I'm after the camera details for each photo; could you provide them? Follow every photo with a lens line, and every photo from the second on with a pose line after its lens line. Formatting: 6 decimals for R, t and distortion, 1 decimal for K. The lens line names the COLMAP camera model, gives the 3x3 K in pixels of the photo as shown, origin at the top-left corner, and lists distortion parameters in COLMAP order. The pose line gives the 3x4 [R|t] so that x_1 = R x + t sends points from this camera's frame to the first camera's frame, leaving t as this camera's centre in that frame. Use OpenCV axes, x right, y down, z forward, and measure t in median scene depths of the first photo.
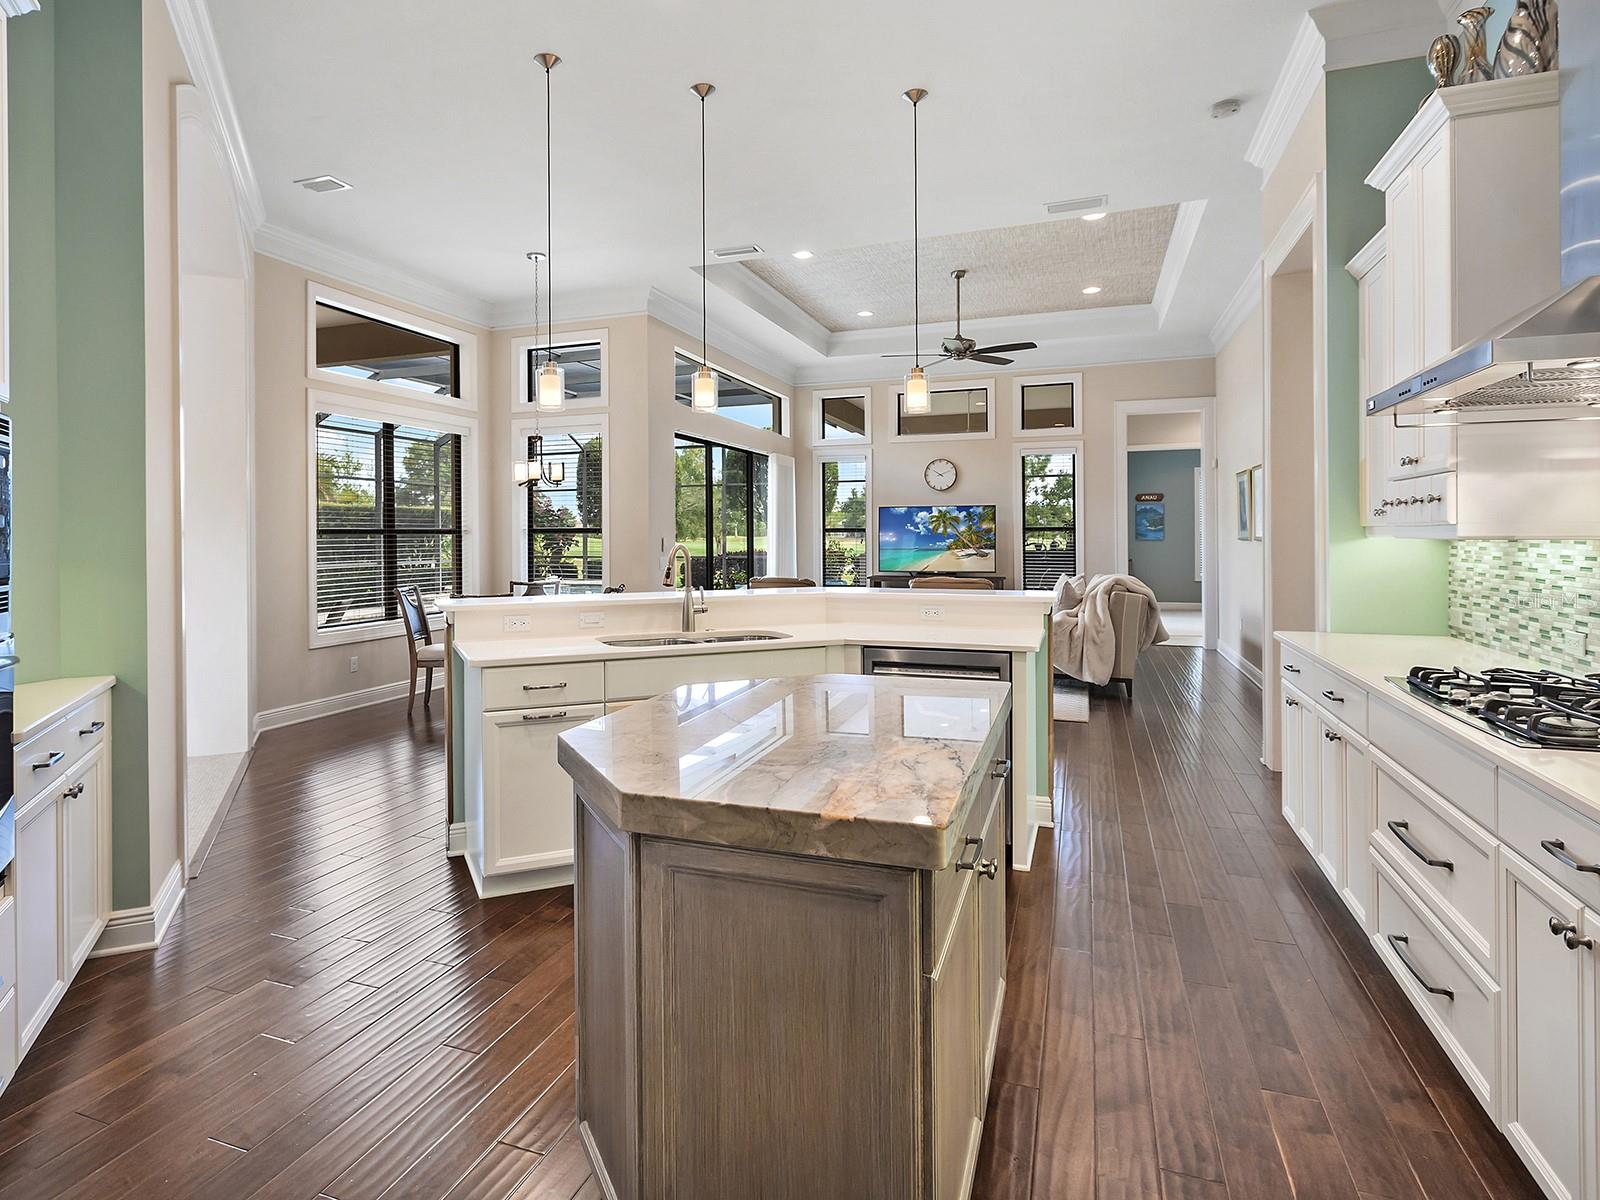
lens RADIAL K [[922.7, 0, 749.0], [0, 922.7, 551.2], [0, 0, 1]] dist [0.004462, 0.000322]
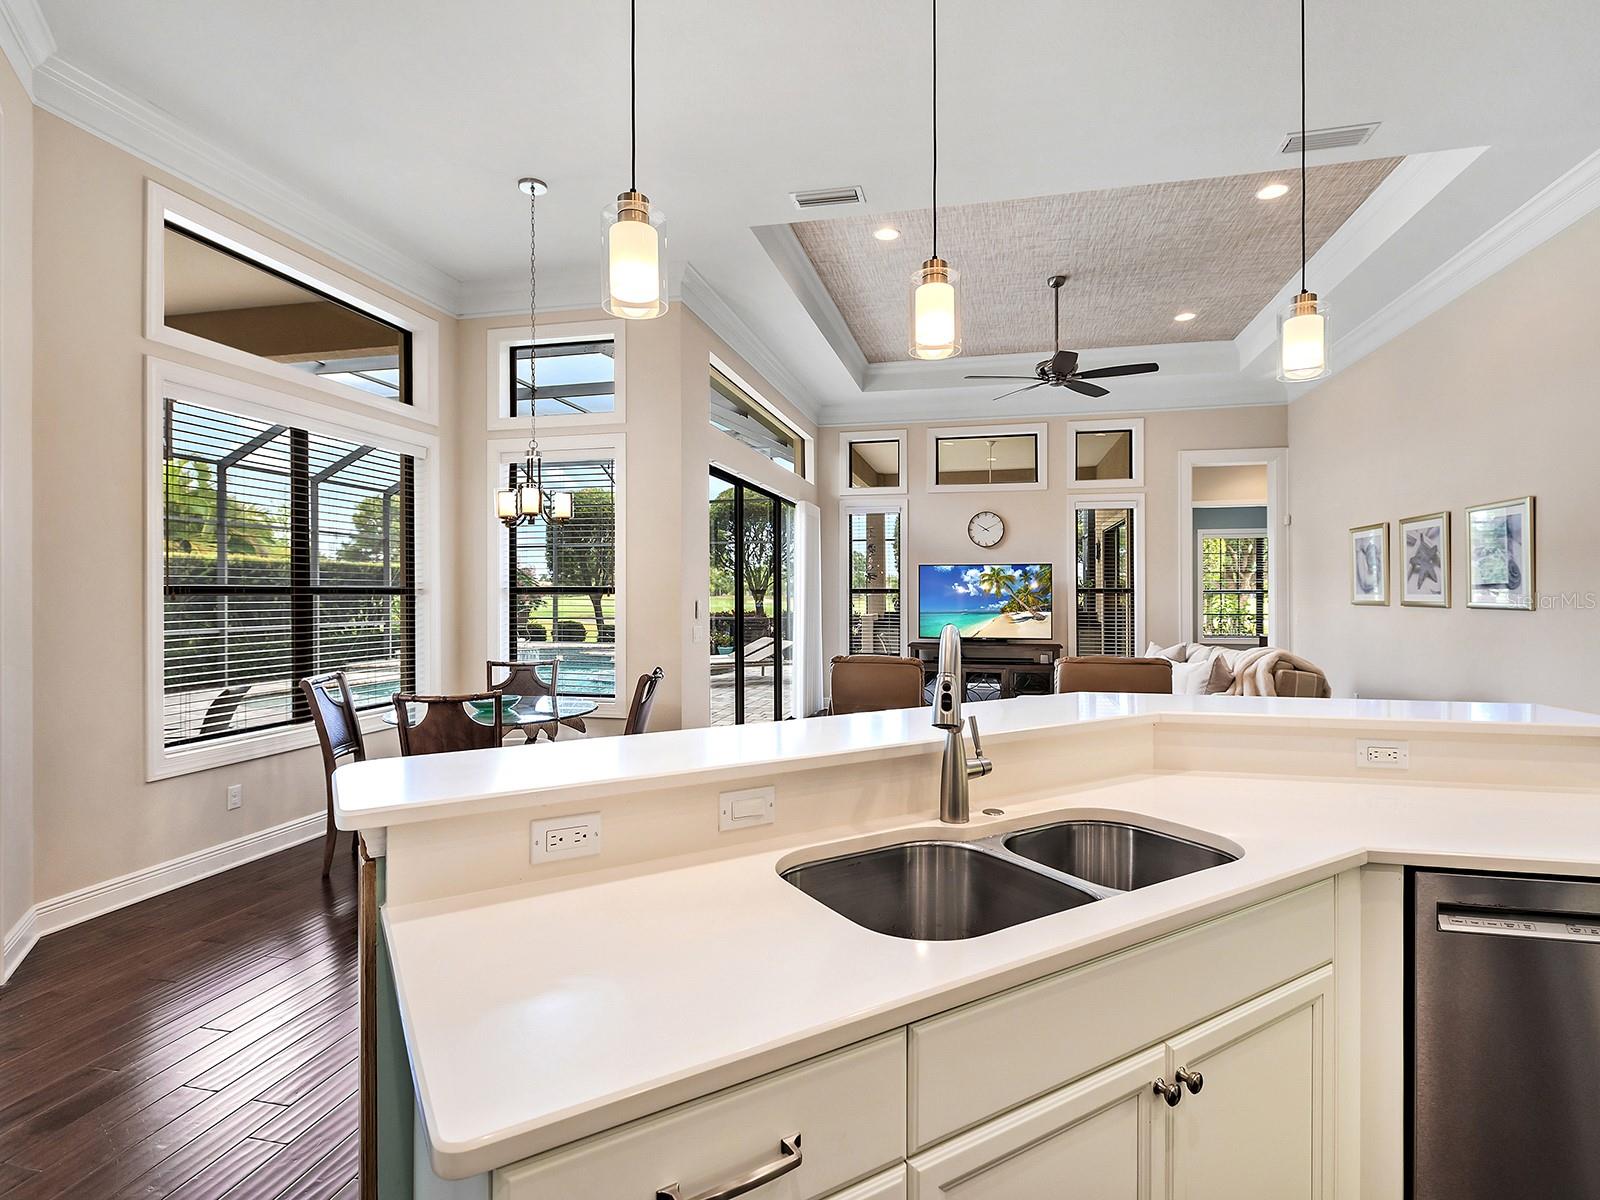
lens RADIAL K [[806.7, 0, 817.6], [0, 806.7, 597.2], [0, 0, 1]] dist [0.000633, -0.001222]
pose [[0.987213, 0.001960, 0.159392, -0.082117], [0.000258, 0.999903, -0.013892, -0.006114], [-0.159404, 0.013756, 0.987118, 0.268265]]
